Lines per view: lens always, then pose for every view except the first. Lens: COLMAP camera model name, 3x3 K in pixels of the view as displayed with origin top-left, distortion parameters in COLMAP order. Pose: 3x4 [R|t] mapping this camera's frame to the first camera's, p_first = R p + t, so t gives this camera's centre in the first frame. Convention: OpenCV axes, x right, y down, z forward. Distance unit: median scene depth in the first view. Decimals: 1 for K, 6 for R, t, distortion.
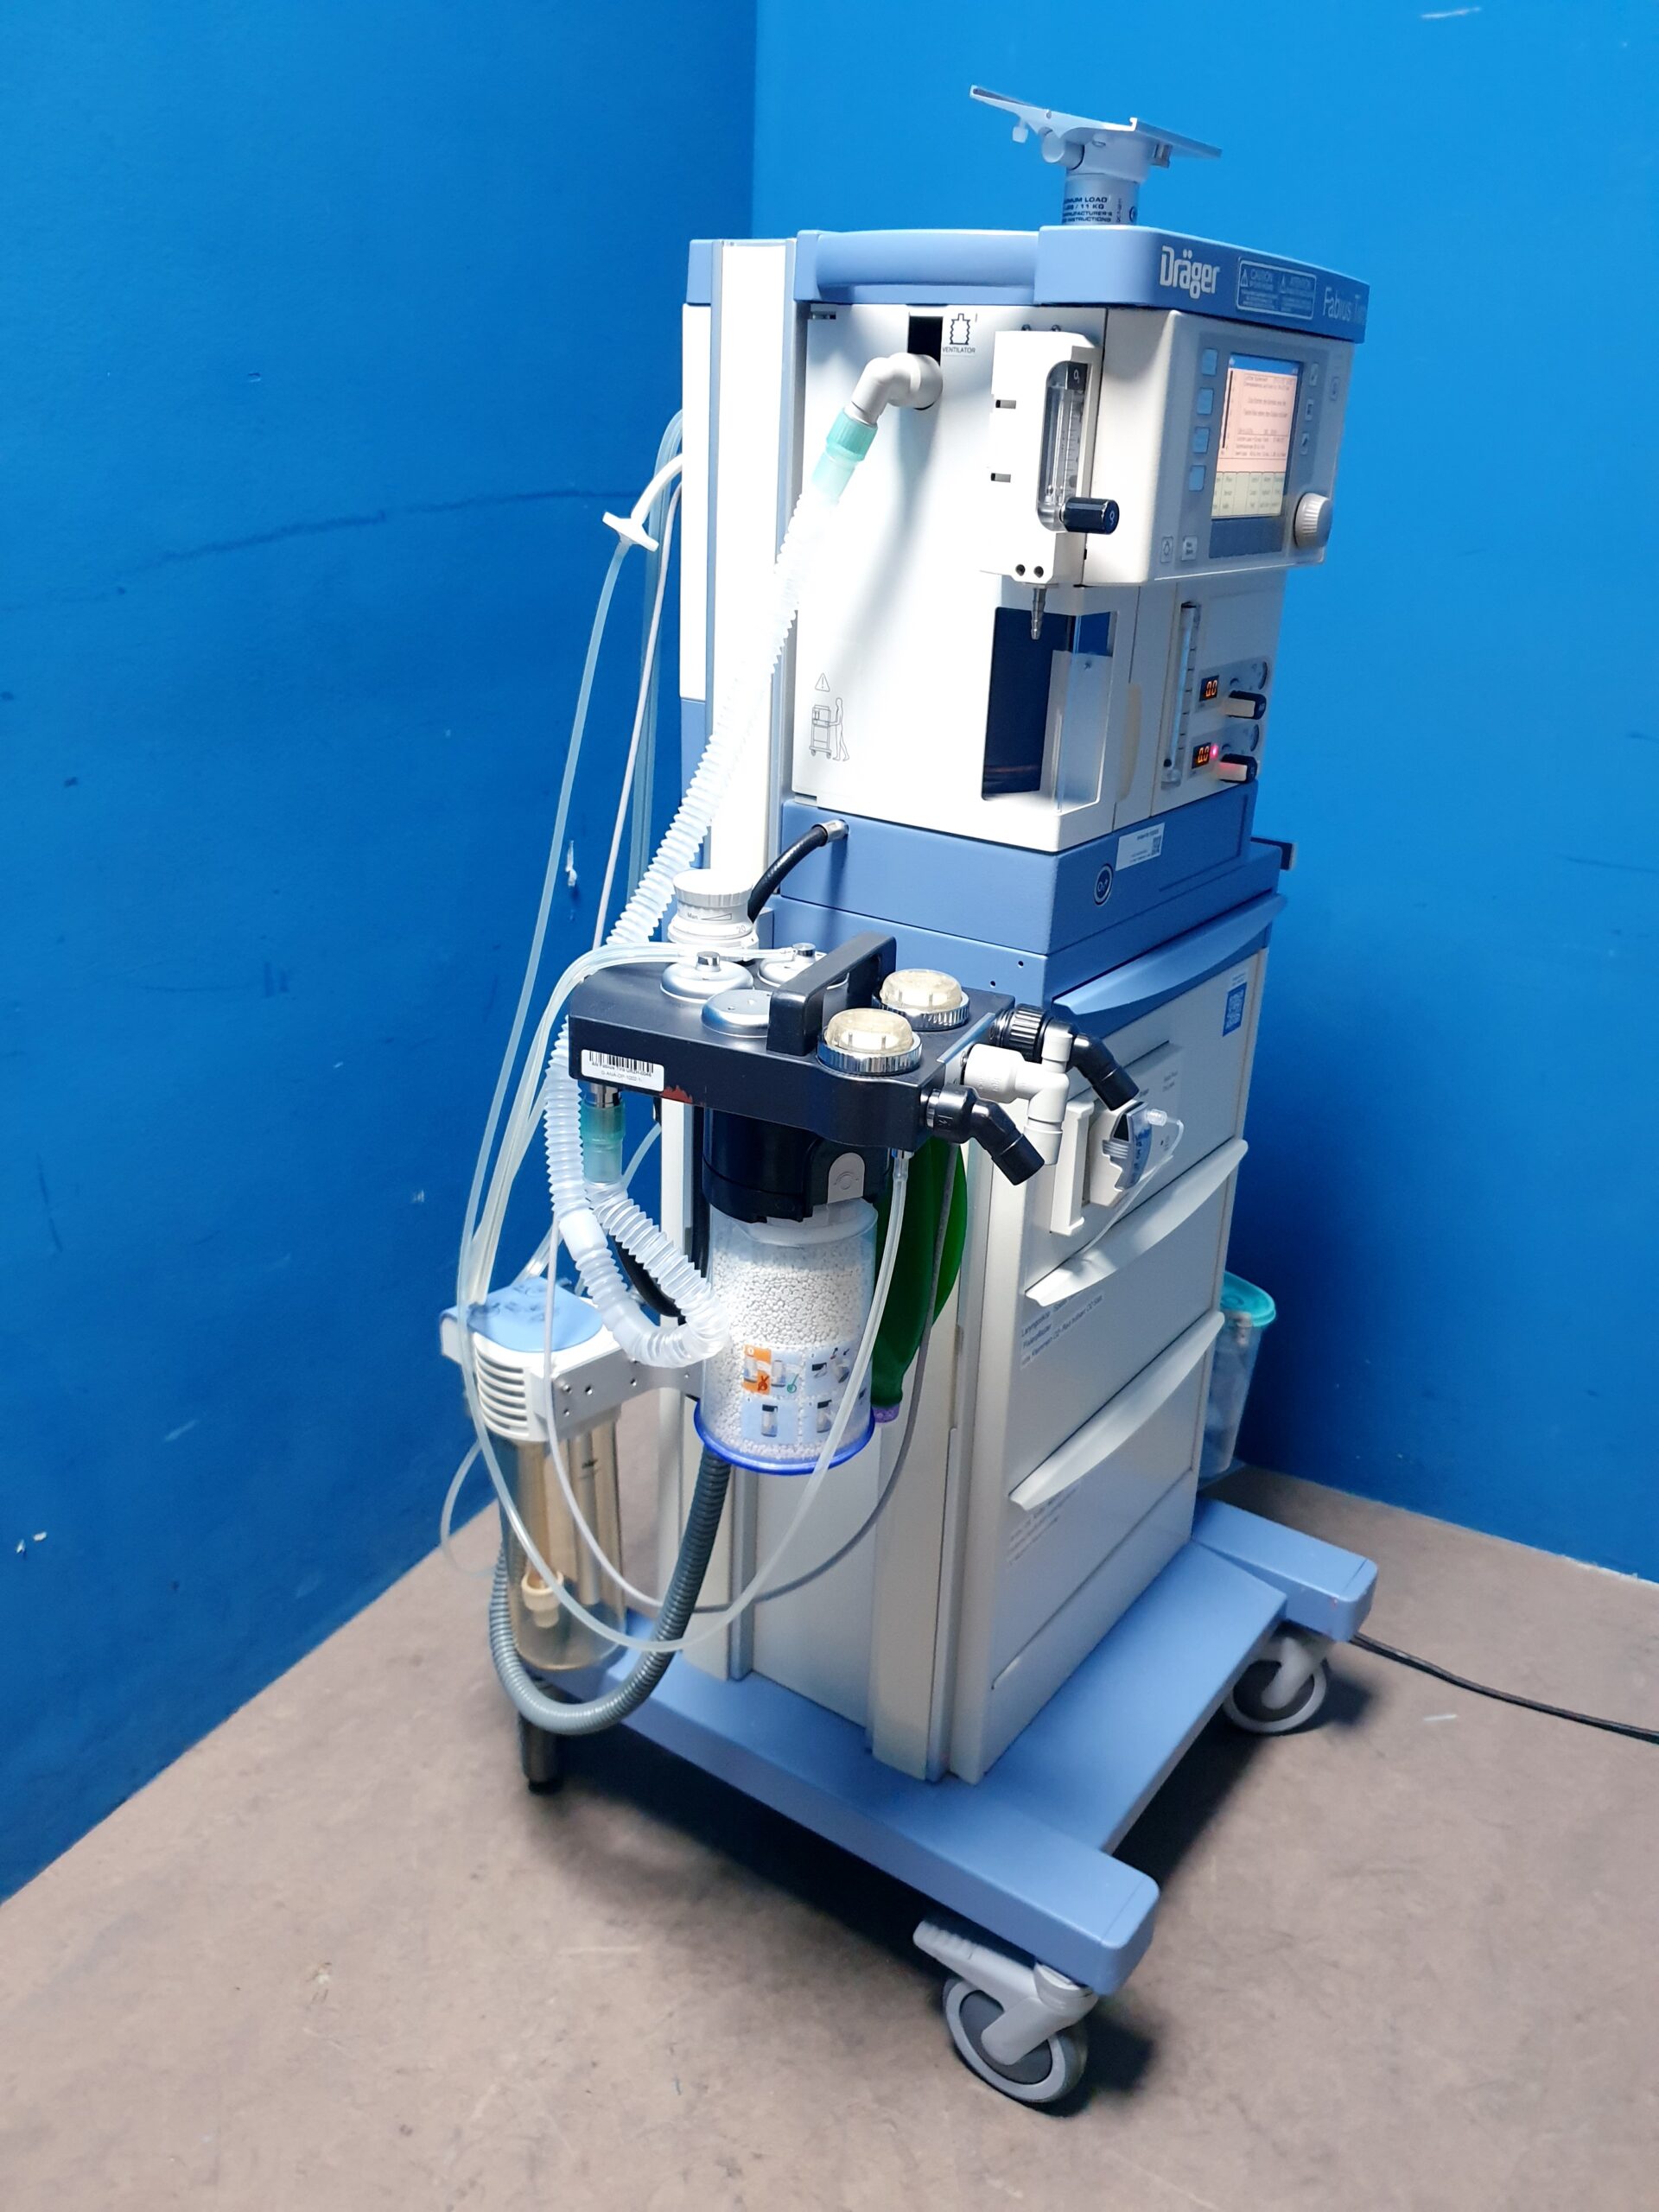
lens RADIAL K [[1722.3, 0, 835.8], [0, 1722.3, 1099.6], [0, 0, 1]] dist [0.008890, 0.011897]
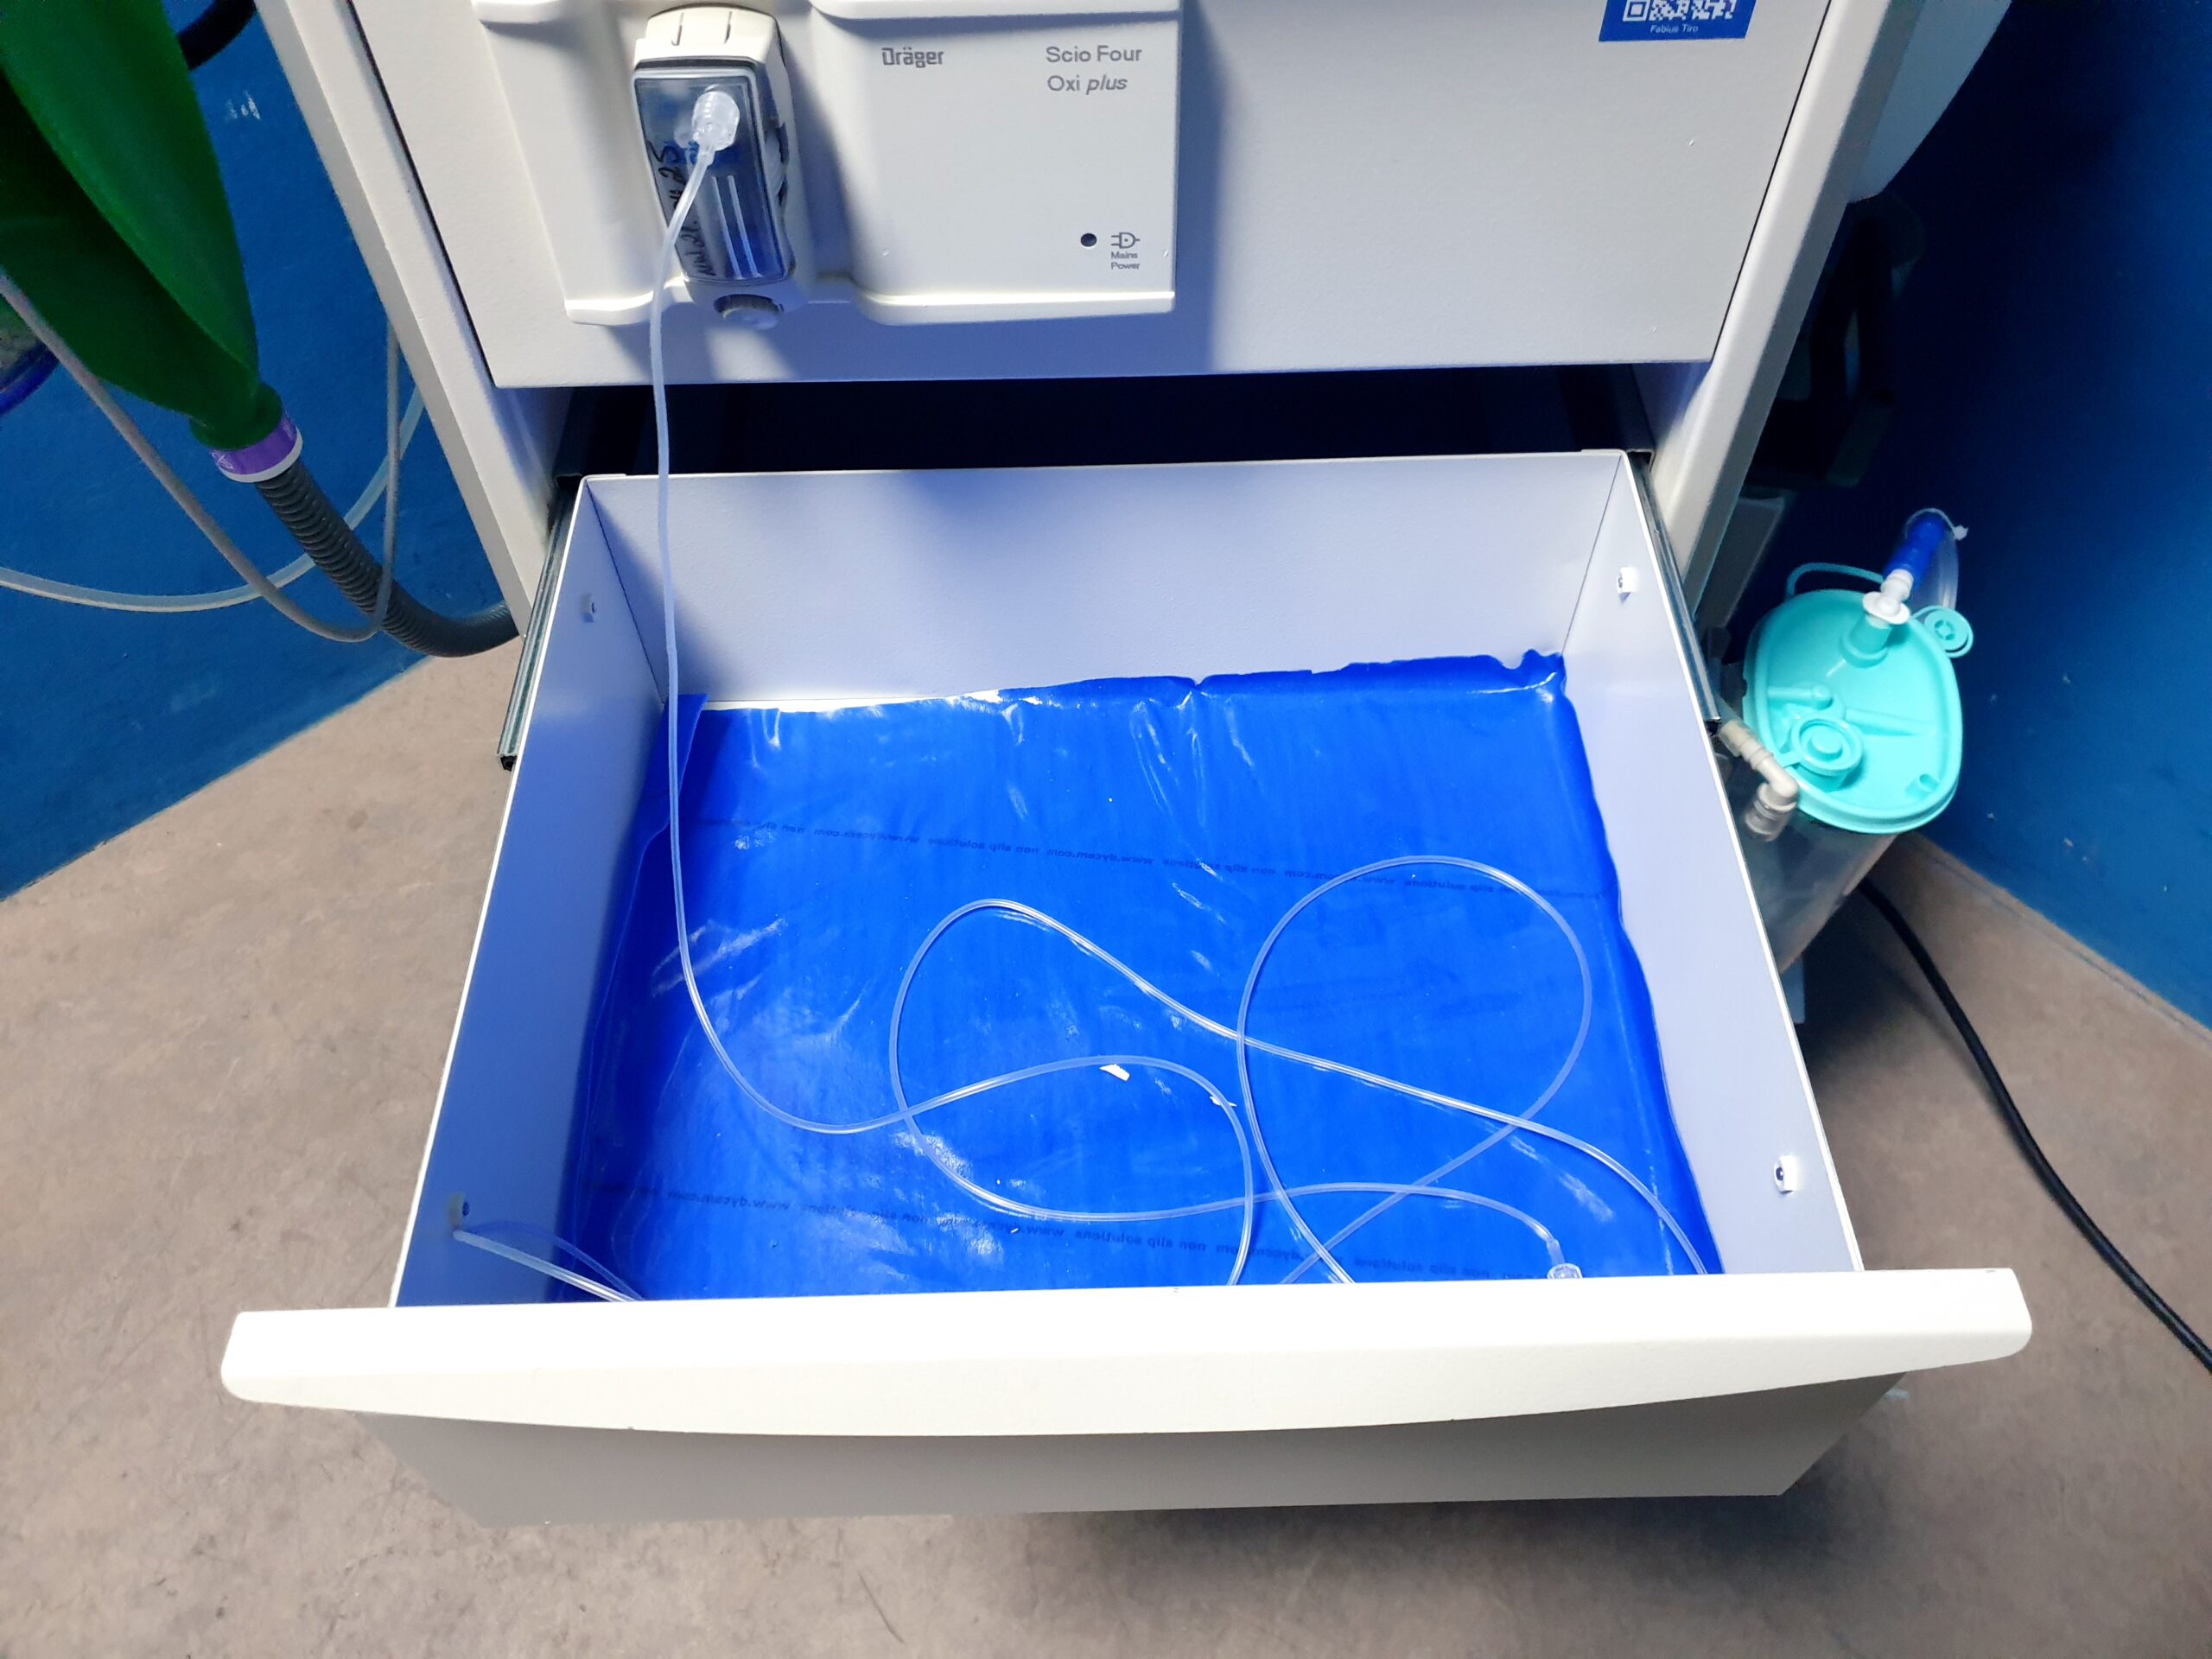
lens RADIAL K [[1734.8, 0, 1108.4], [0, 1734.8, 793.5], [0, 0, 1]] dist [-0.032429, 0.067220]
pose [[0.935348, 0.250583, -0.249665, 0.266959], [-0.085522, 0.845068, 0.527774, -0.095611], [0.343235, -0.472301, 0.811863, 0.707089]]
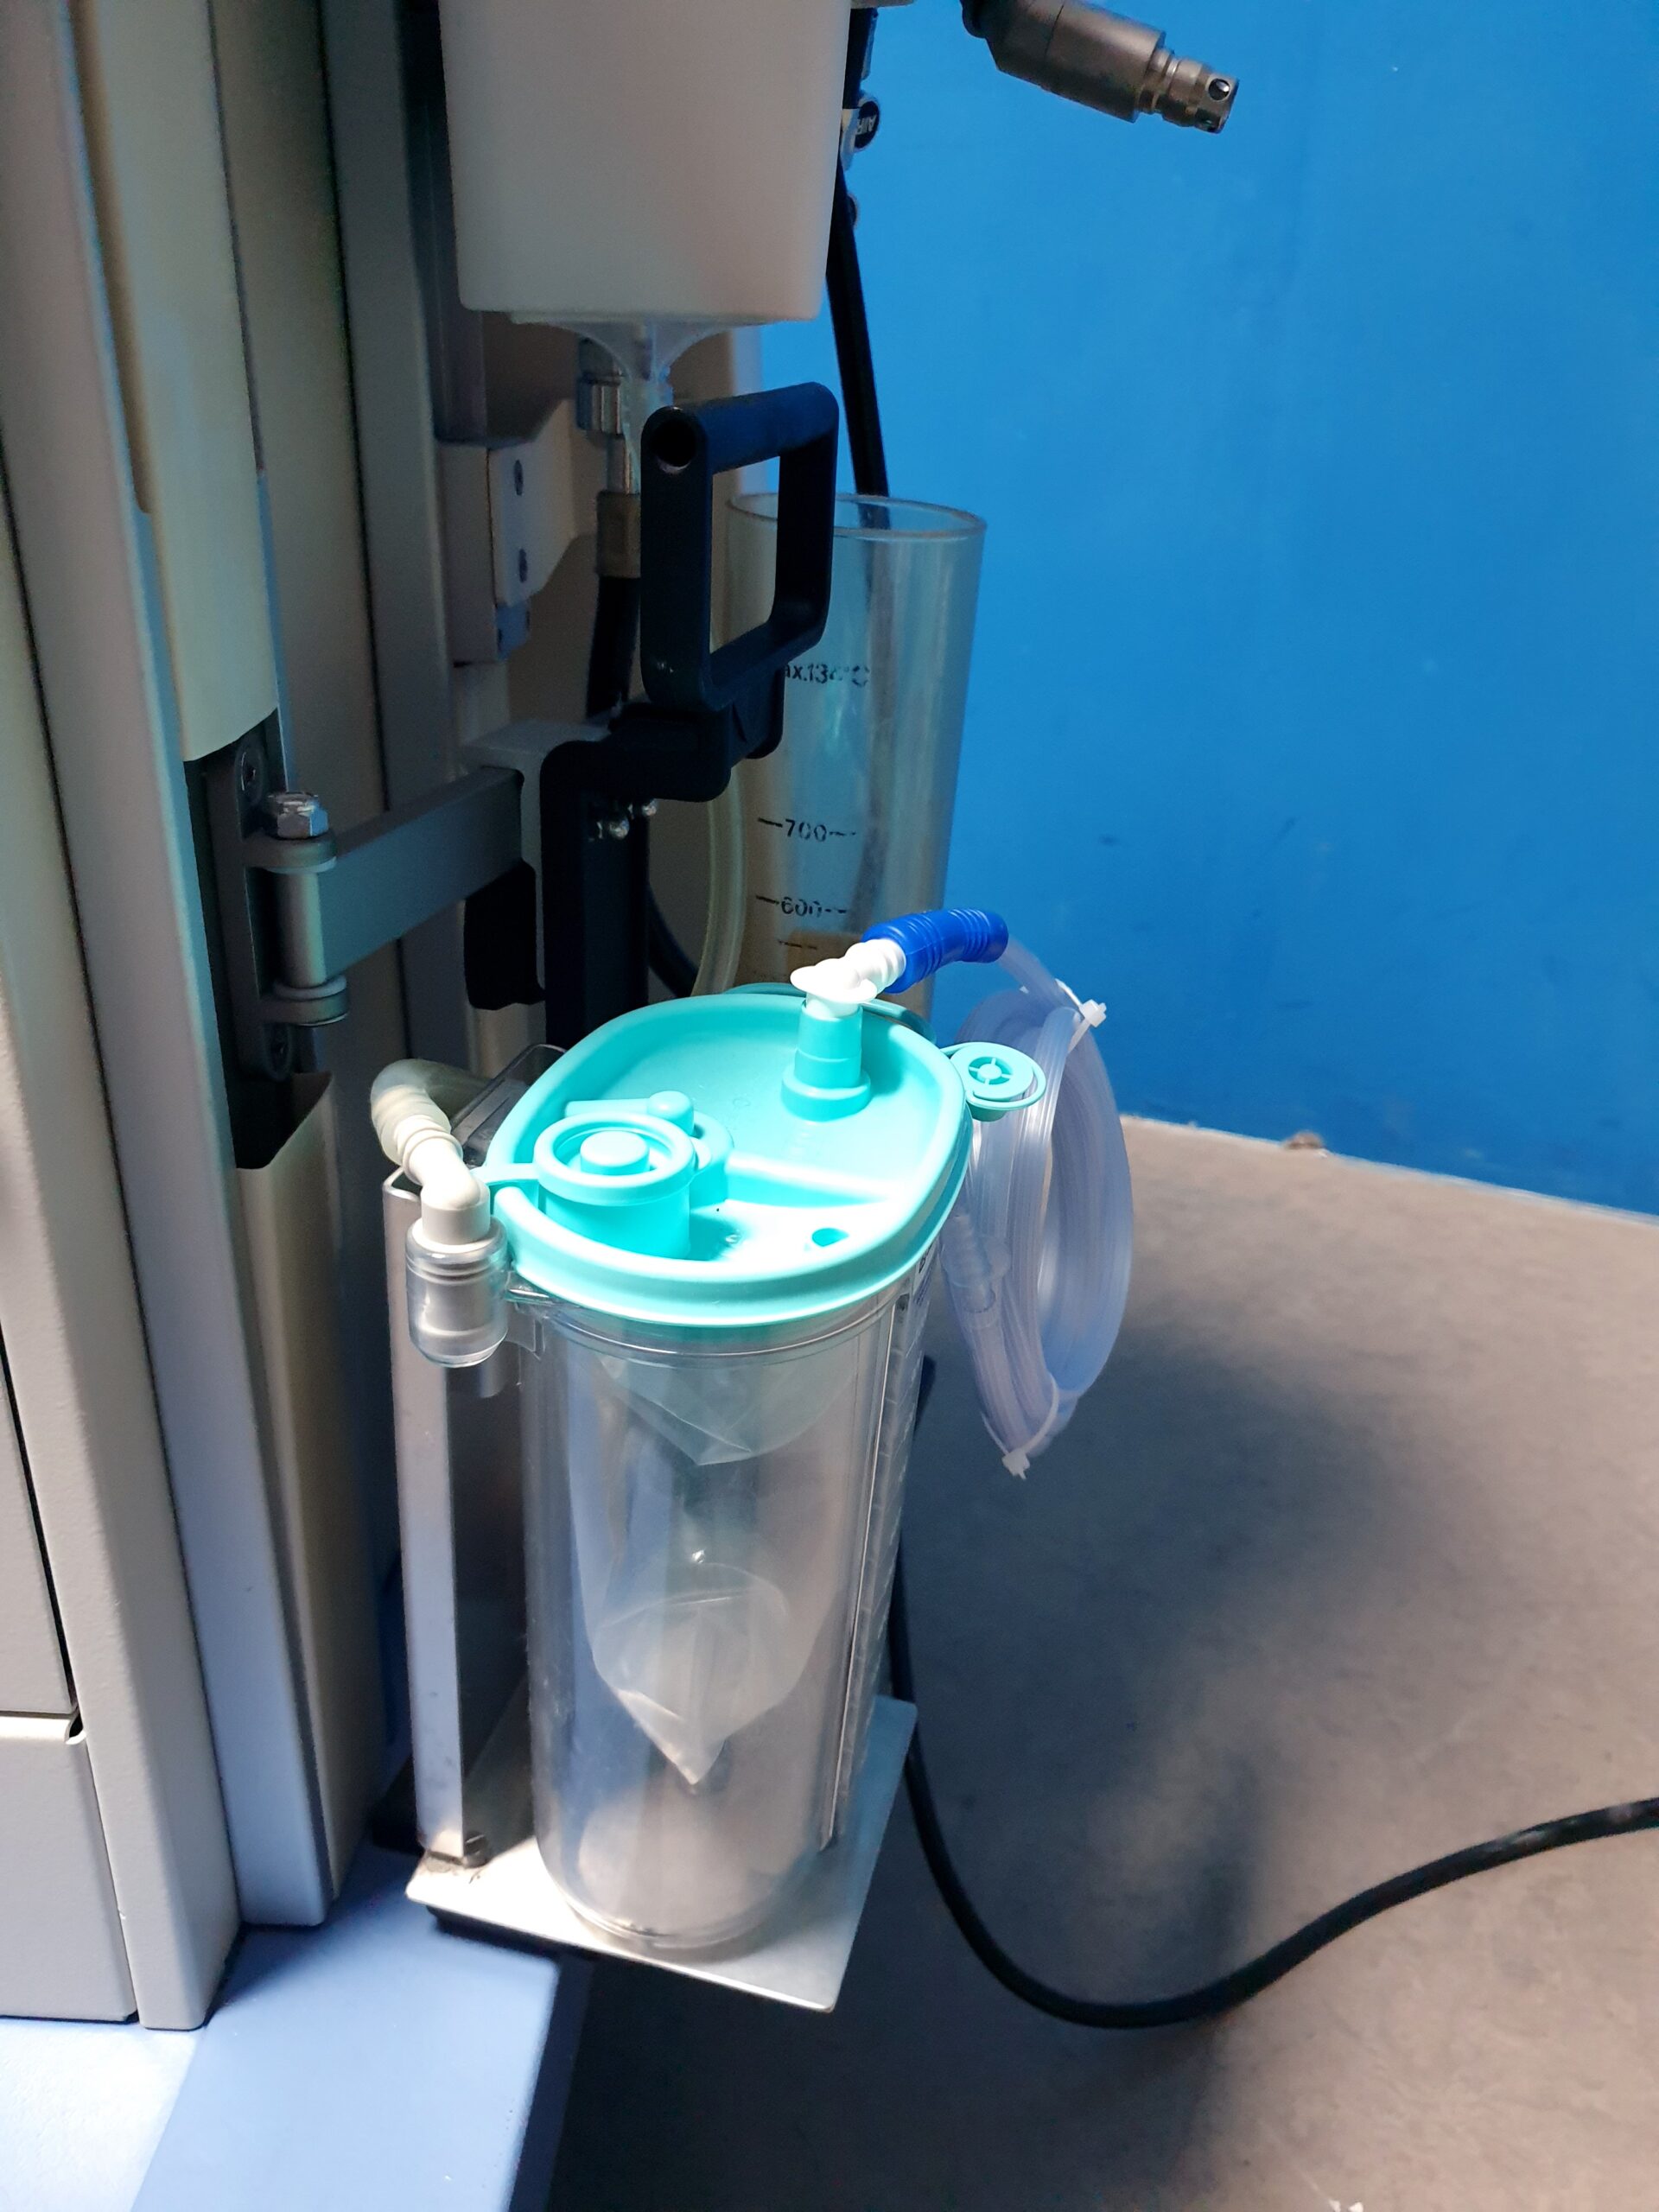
lens RADIAL K [[1675.9, 0, 827.2], [0, 1675.9, 1111.5], [0, 0, 1]] dist [0.016589, -0.005388]
pose [[0.924610, 0.156897, -0.347102, 0.439582], [-0.149658, 0.987584, 0.047749, 0.131150], [0.350285, 0.007798, 0.936611, 1.019099]]
